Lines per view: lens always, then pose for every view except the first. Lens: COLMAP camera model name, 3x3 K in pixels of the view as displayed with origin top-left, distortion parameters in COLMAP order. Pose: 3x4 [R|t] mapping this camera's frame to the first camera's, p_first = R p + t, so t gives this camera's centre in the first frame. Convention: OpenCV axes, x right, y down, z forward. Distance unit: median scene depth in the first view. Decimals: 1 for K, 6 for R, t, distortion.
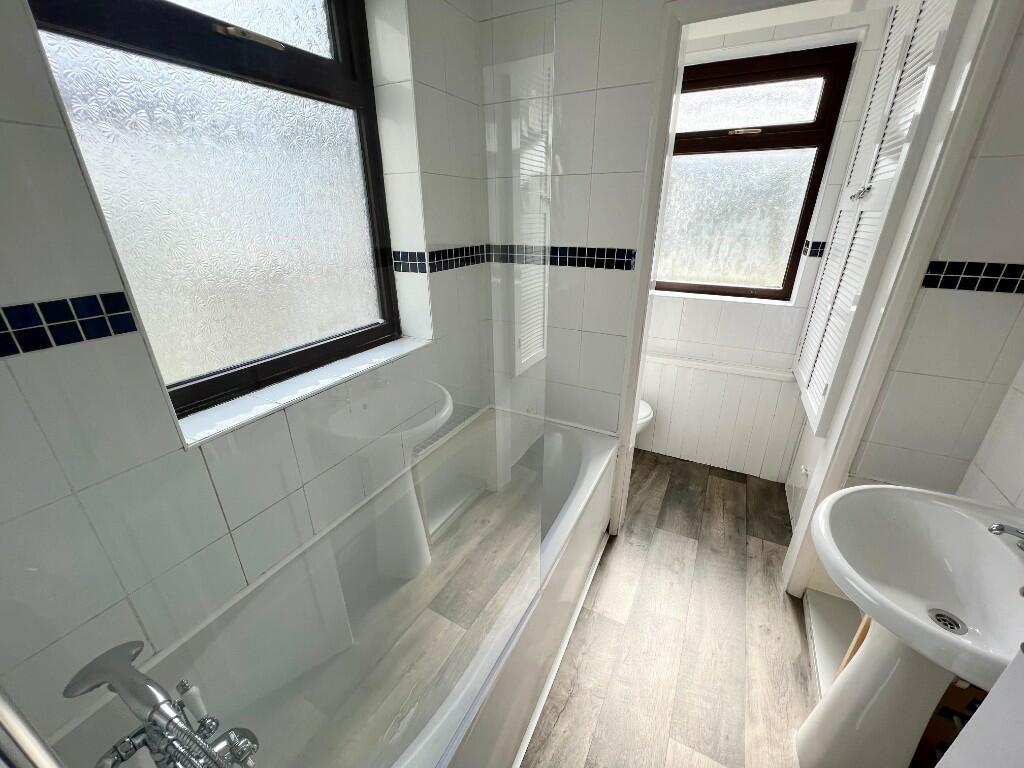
lens RADIAL K [[409.5, 0, 503.3], [0, 409.5, 382.7], [0, 0, 1]] dist [-0.002033, -0.000162]
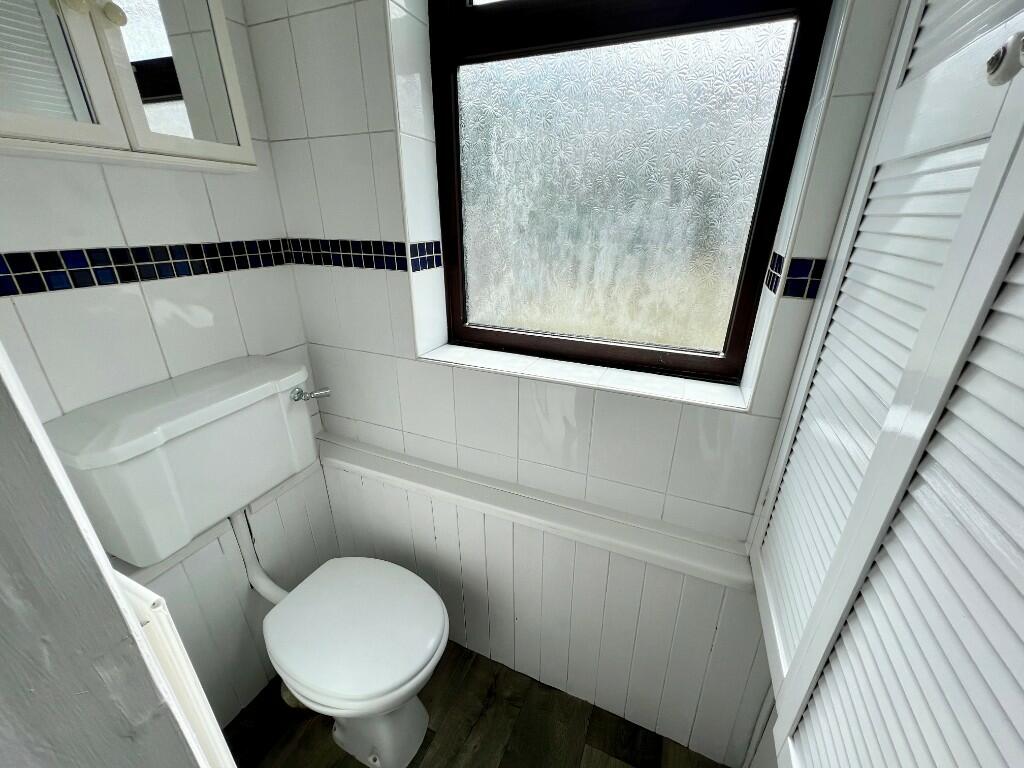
lens RADIAL K [[409.5, 0, 503.3], [0, 409.5, 382.7], [0, 0, 1]] dist [-0.002033, -0.000162]
pose [[0.996415, -0.025282, 0.080732, 0.391284], [0.025242, 0.999680, 0.001508, -0.203983], [-0.080745, 0.000536, 0.996735, 0.553002]]
